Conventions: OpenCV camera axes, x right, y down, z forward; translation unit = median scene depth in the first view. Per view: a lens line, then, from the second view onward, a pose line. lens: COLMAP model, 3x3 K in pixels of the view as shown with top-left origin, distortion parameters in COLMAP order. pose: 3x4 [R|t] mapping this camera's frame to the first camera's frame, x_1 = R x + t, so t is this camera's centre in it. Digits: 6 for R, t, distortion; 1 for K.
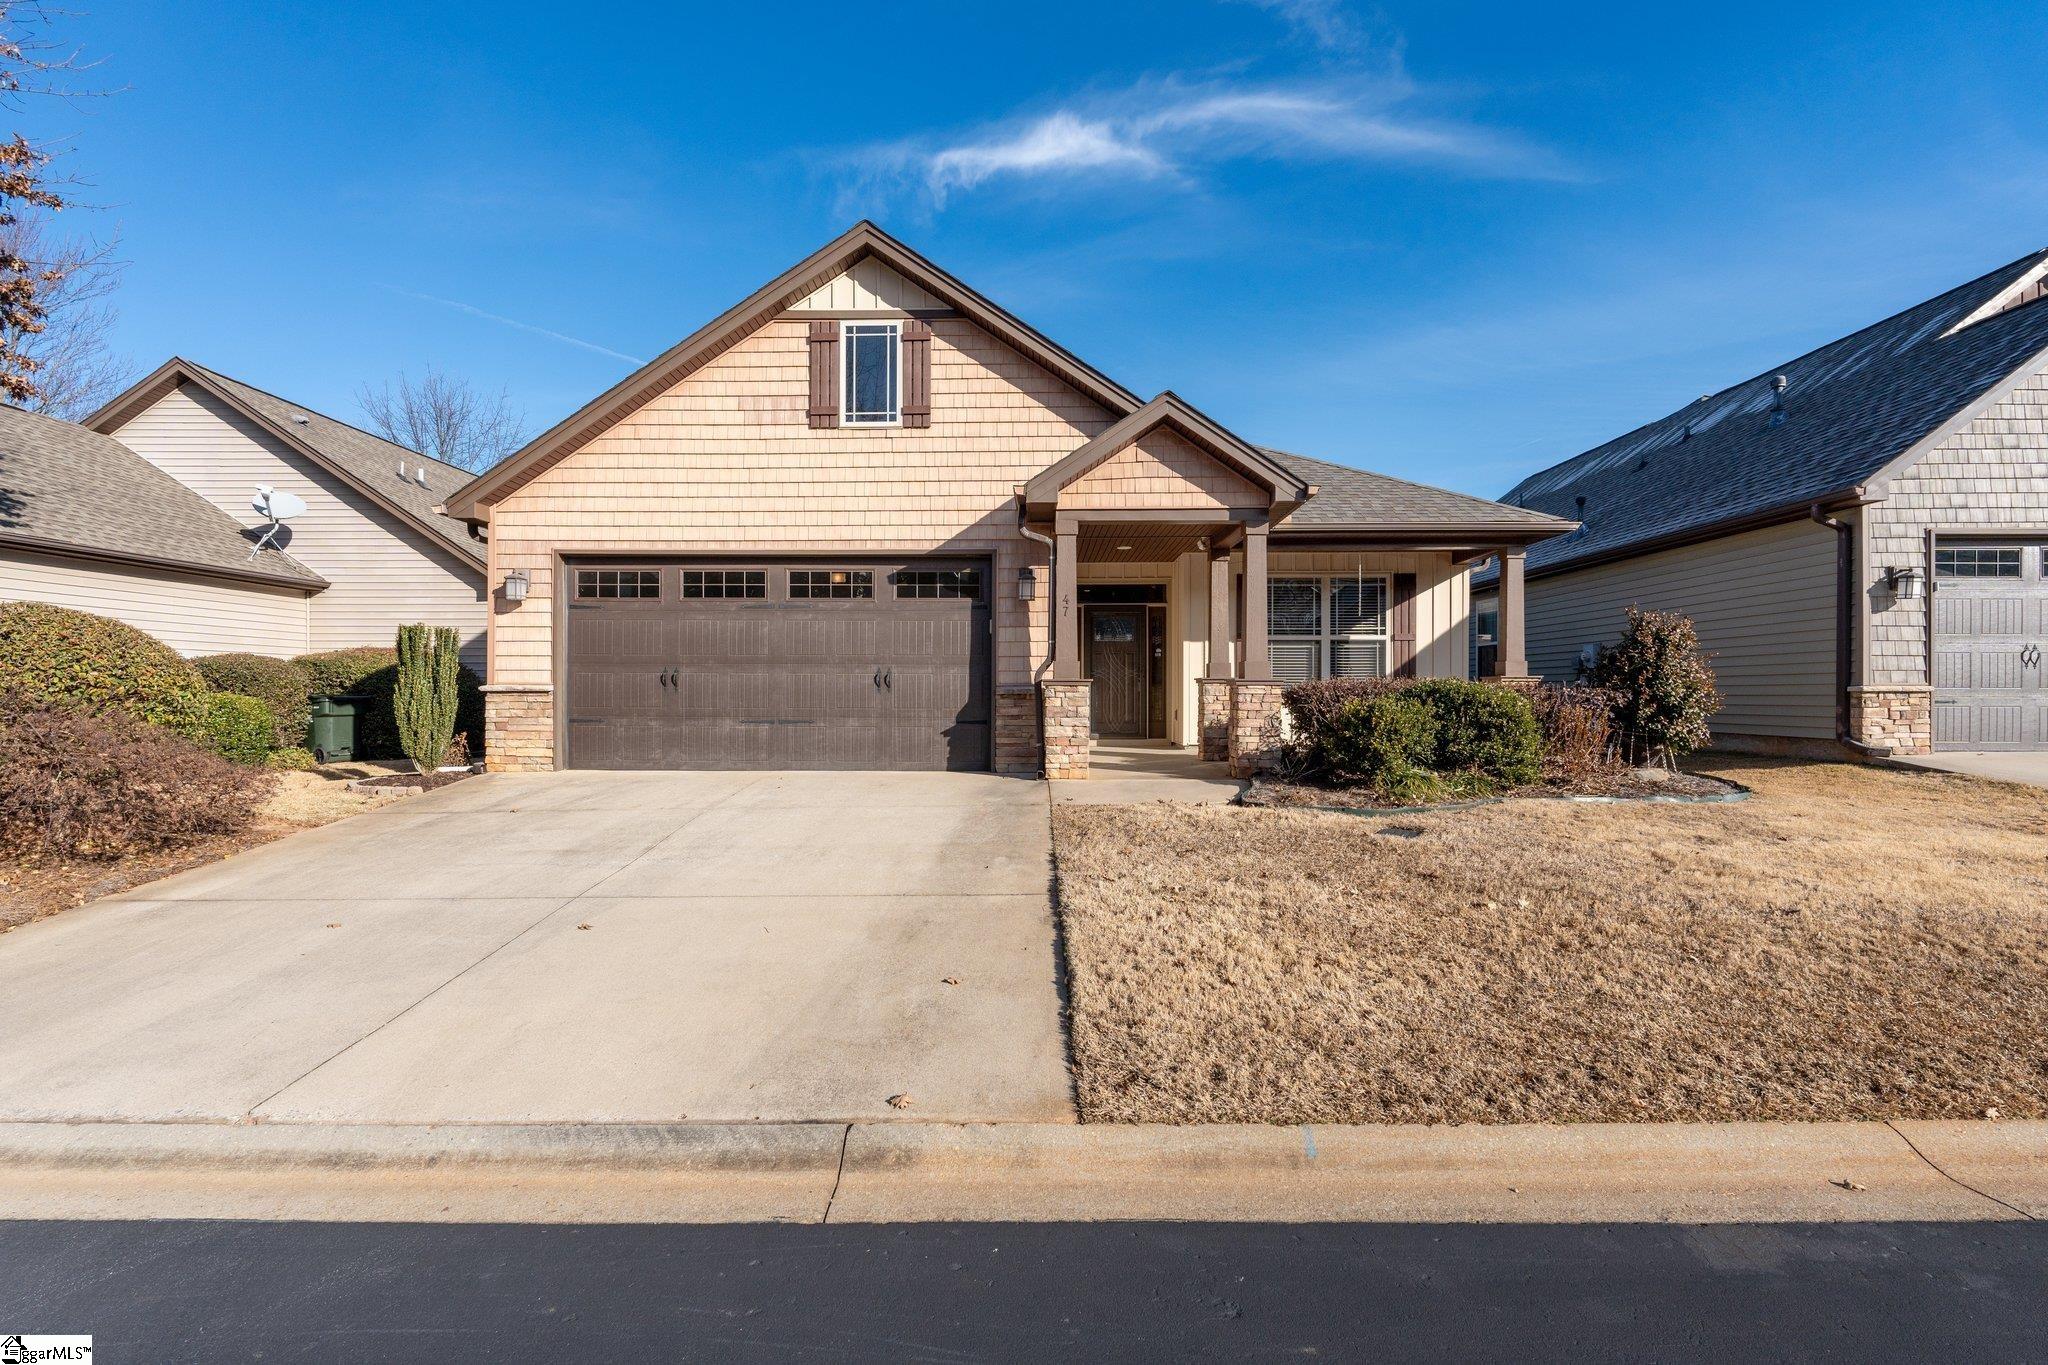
lens RADIAL K [[895.2, 0, 1017.3], [0, 895.2, 690.0], [0, 0, 1]] dist [-0.006484, 0.000370]
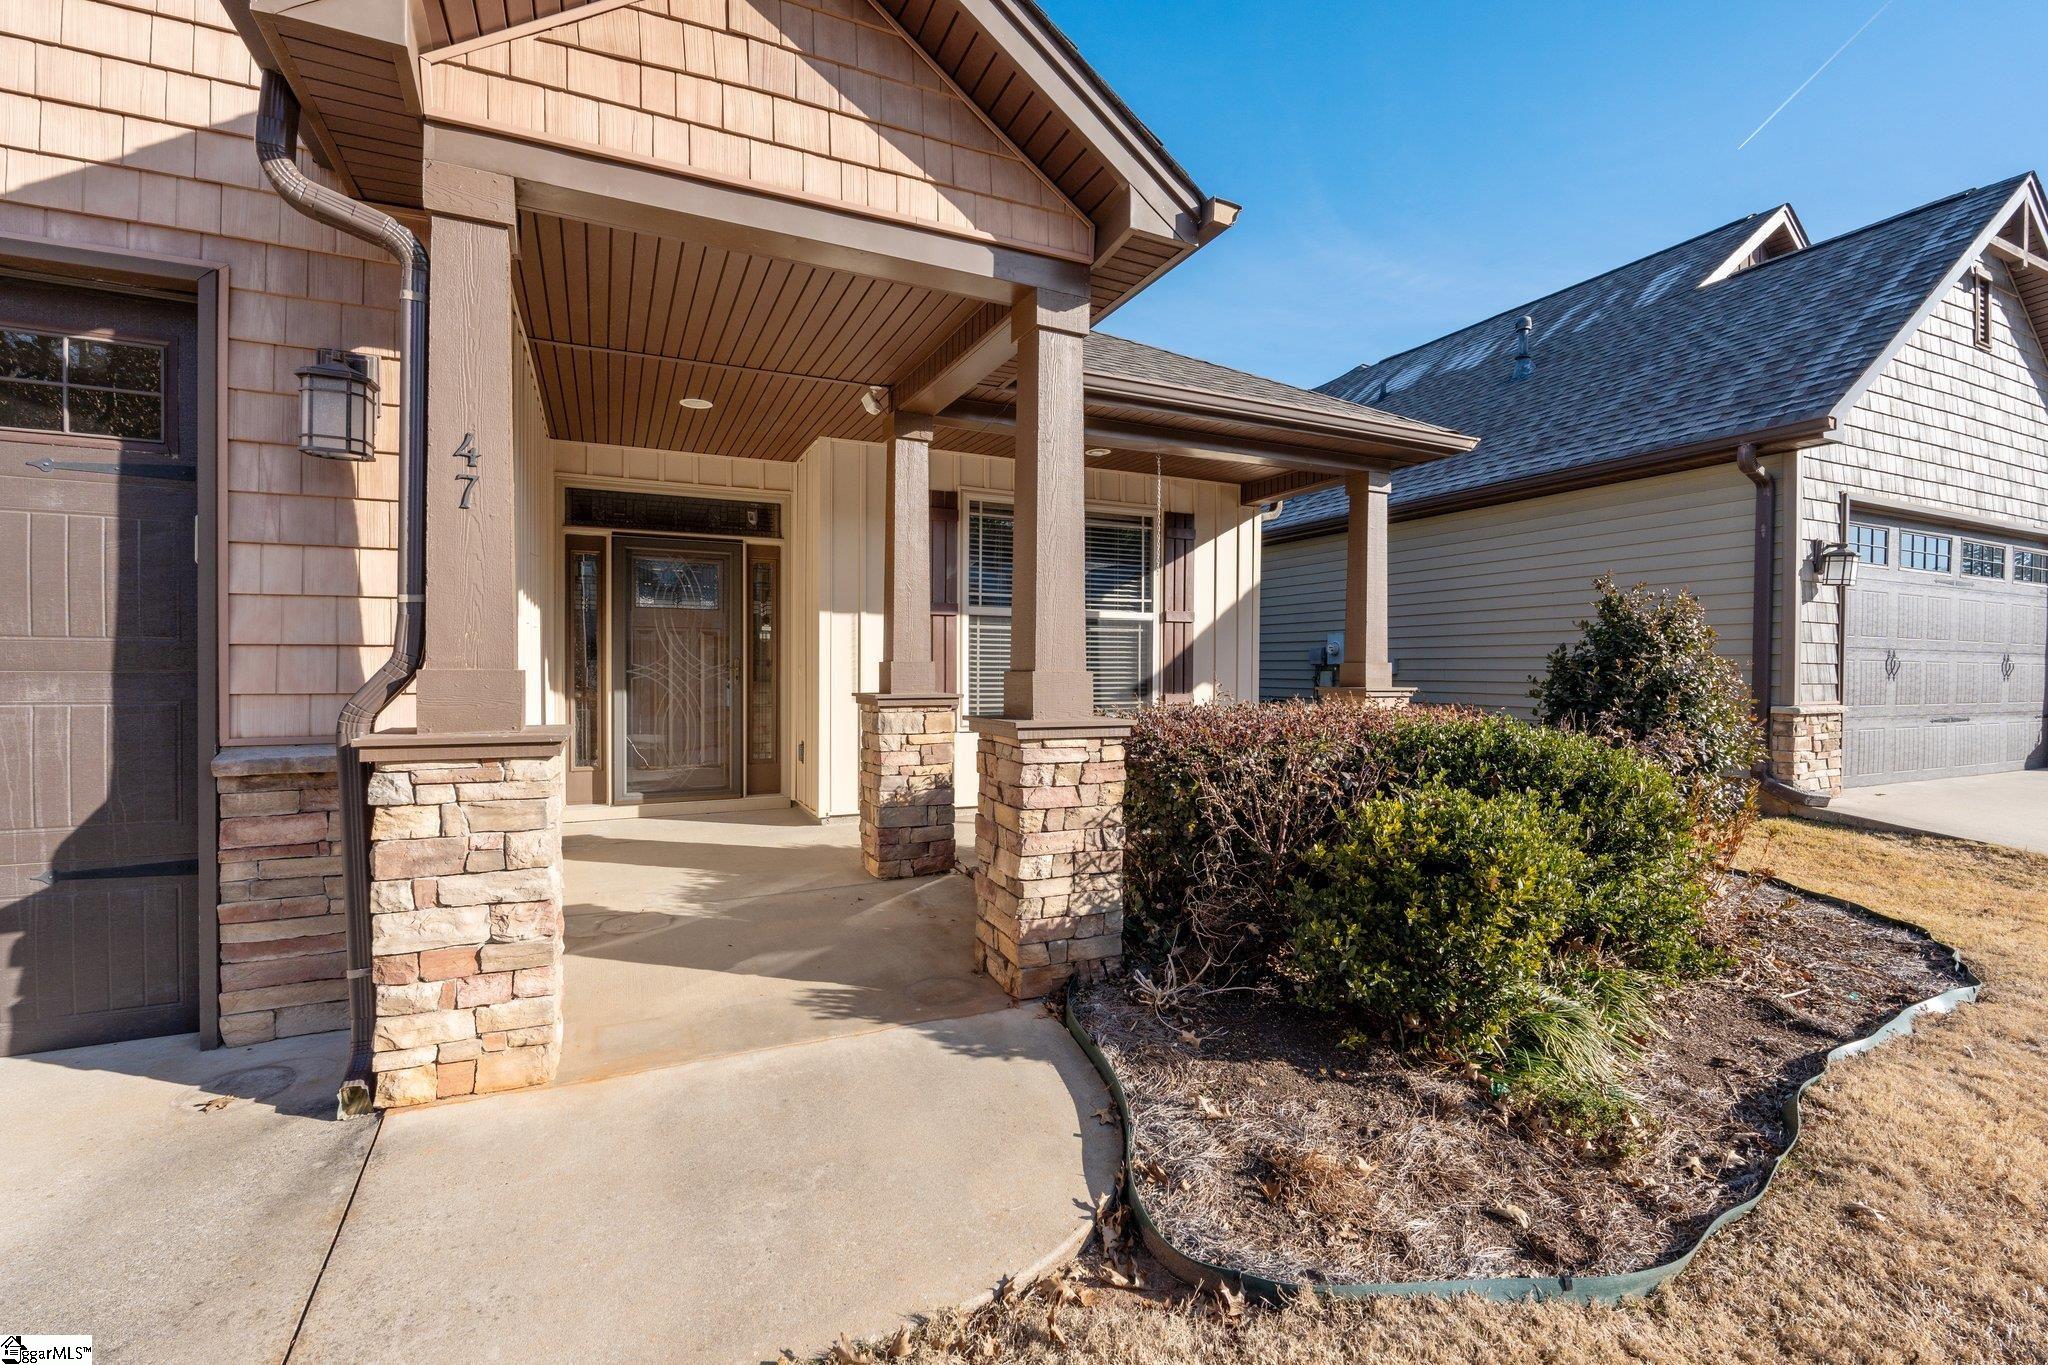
lens RADIAL K [[895.2, 0, 1010.8], [0, 895.2, 684.2], [0, 0, 1]] dist [-0.006484, 0.000370]
pose [[0.901814, -0.002857, 0.432115, 0.081928], [-0.007870, 0.999704, 0.023034, -0.033176], [-0.432053, -0.024173, 0.901524, 0.628464]]
